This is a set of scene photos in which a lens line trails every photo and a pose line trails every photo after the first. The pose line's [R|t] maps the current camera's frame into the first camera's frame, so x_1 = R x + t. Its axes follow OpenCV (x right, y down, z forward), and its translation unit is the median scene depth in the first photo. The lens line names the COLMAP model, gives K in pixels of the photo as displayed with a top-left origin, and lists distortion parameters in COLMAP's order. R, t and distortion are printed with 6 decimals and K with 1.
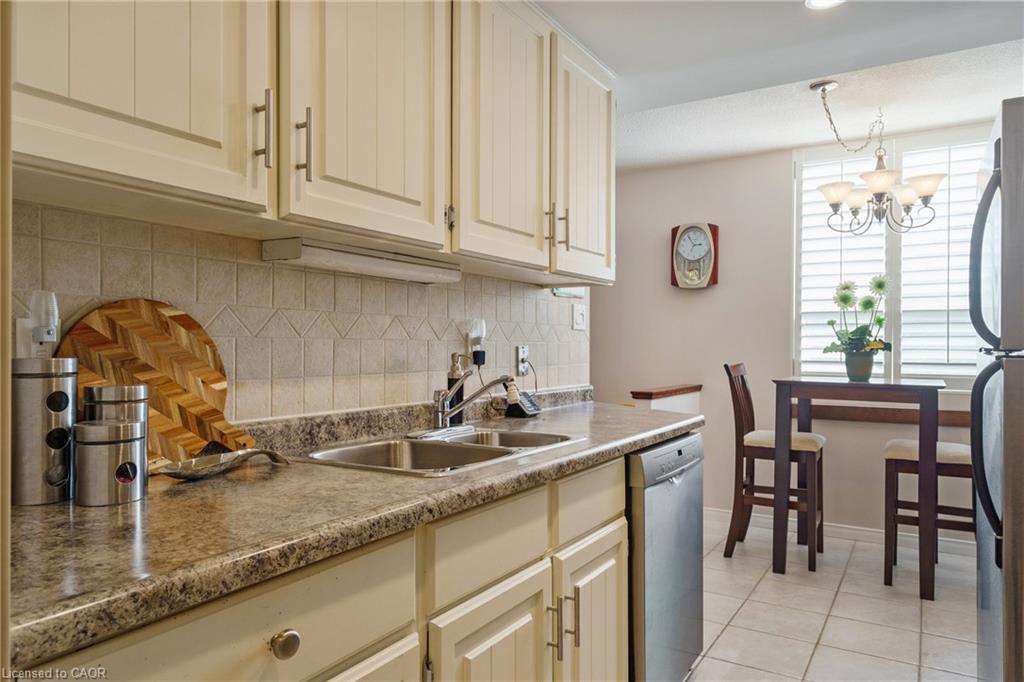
lens RADIAL K [[679.6, 0, 501.1], [0, 679.6, 346.4], [0, 0, 1]] dist [0.002550, 0.000183]
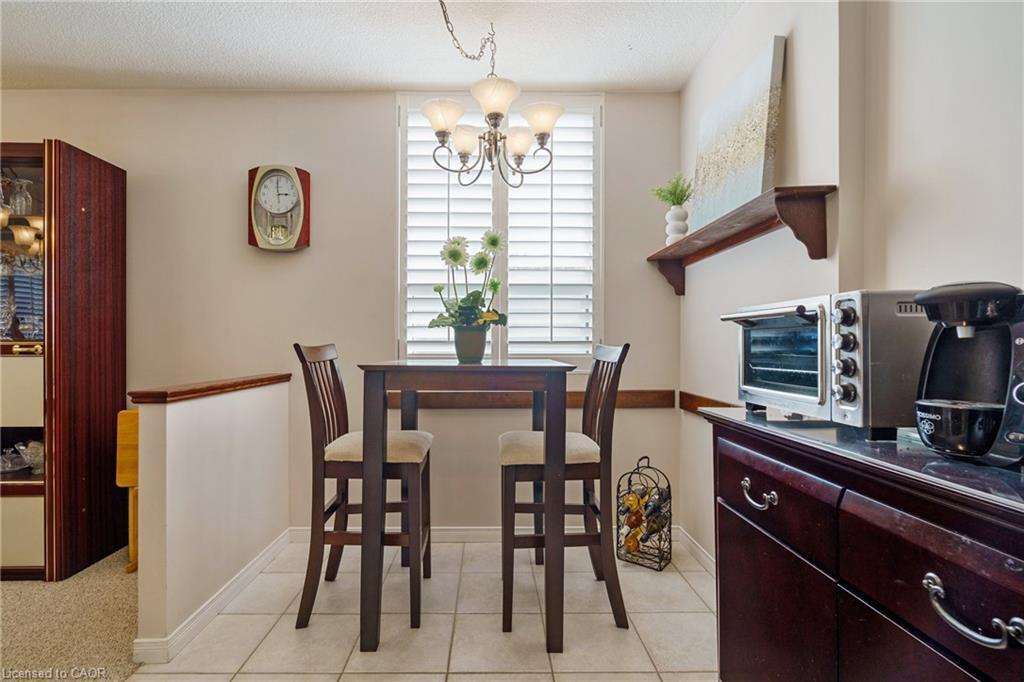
lens RADIAL K [[477.3, 0, 497.2], [0, 477.3, 343.0], [0, 0, 1]] dist [0.000744, 0.000576]
pose [[0.841691, -0.005016, 0.539936, 0.429922], [0.003379, 0.999986, 0.004021, 0.042815], [-0.539949, -0.001560, 0.841696, 0.876403]]
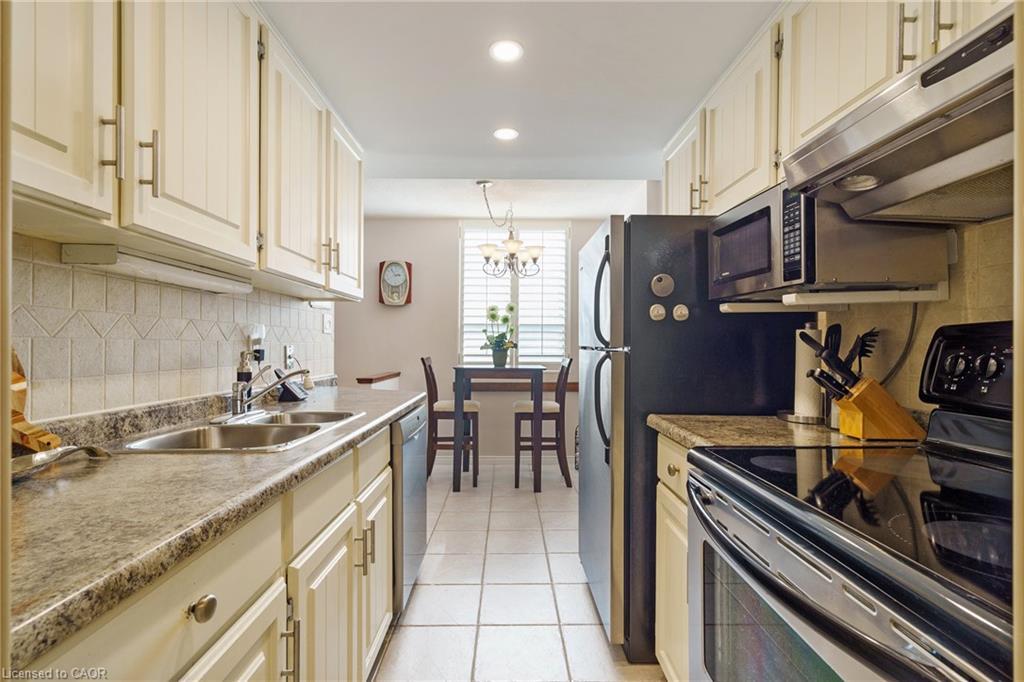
lens RADIAL K [[479.6, 0, 511.2], [0, 479.6, 346.1], [0, 0, 1]] dist [-0.000288, 0.000310]
pose [[0.842999, -0.000724, 0.537914, -0.122979], [-0.000196, 0.999999, 0.001654, -0.001267], [-0.537915, -0.001500, 0.842998, 0.018484]]
